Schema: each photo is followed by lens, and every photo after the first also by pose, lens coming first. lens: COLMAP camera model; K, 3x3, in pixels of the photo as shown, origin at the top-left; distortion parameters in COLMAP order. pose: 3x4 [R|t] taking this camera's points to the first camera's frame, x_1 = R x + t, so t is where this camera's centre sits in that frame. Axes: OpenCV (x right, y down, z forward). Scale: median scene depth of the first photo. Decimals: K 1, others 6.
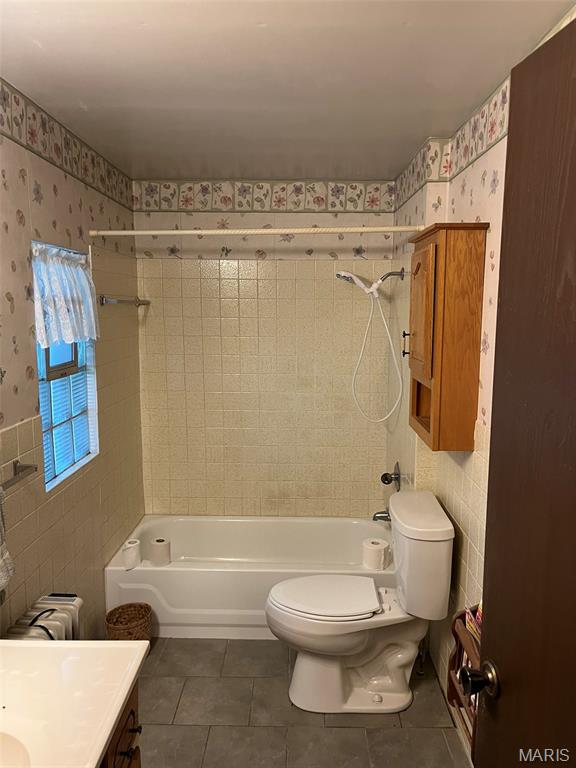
lens RADIAL K [[583.9, 0, 288.0], [0, 583.9, 384.0], [0, 0, 1]] dist [0.042216, -0.062148]
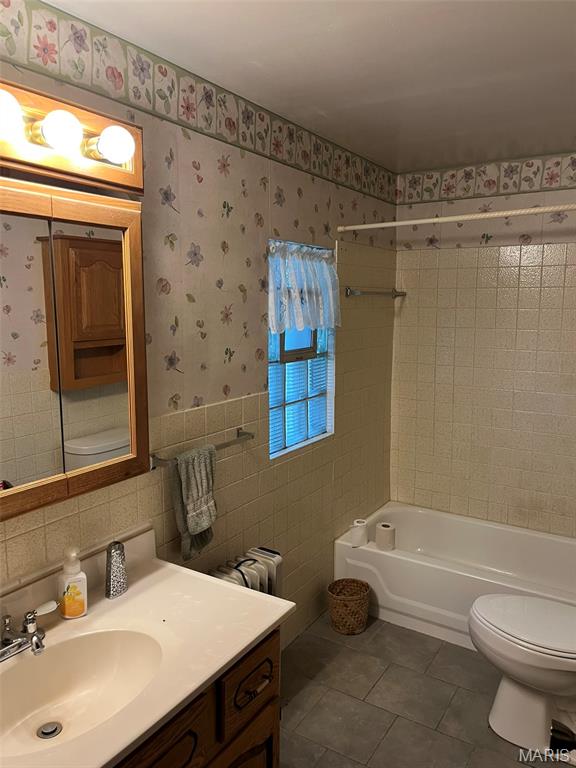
lens RADIAL K [[583.9, 0, 288.0], [0, 583.9, 384.0], [0, 0, 1]] dist [0.042216, -0.062148]
pose [[0.849178, 0.069717, -0.523484, 0.162048], [-0.065342, 0.997502, 0.026850, 0.003579], [0.524049, 0.011405, 0.851612, 0.037204]]
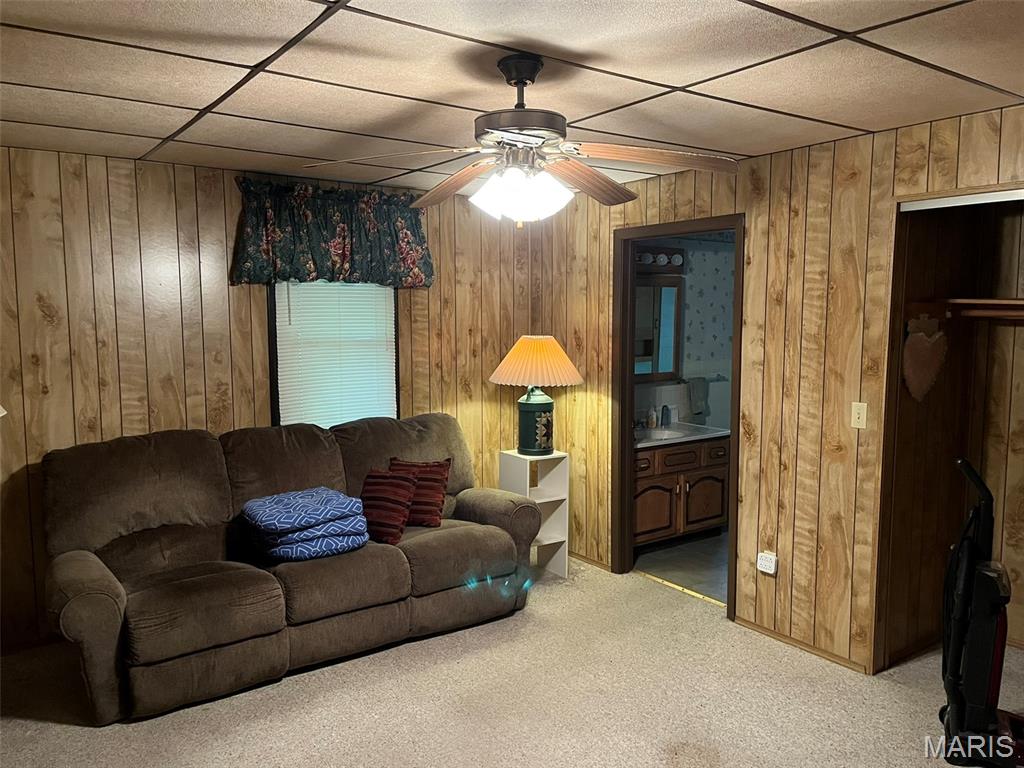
lens RADIAL K [[778.6, 0, 512.0], [0, 778.6, 384.0], [0, 0, 1]] dist [0.042216, -0.062148]
pose [[0.597330, 0.076122, -0.798375, 1.158816], [-0.103286, 0.994497, 0.017544, 0.147468], [0.795317, 0.071981, 0.601905, -1.169529]]
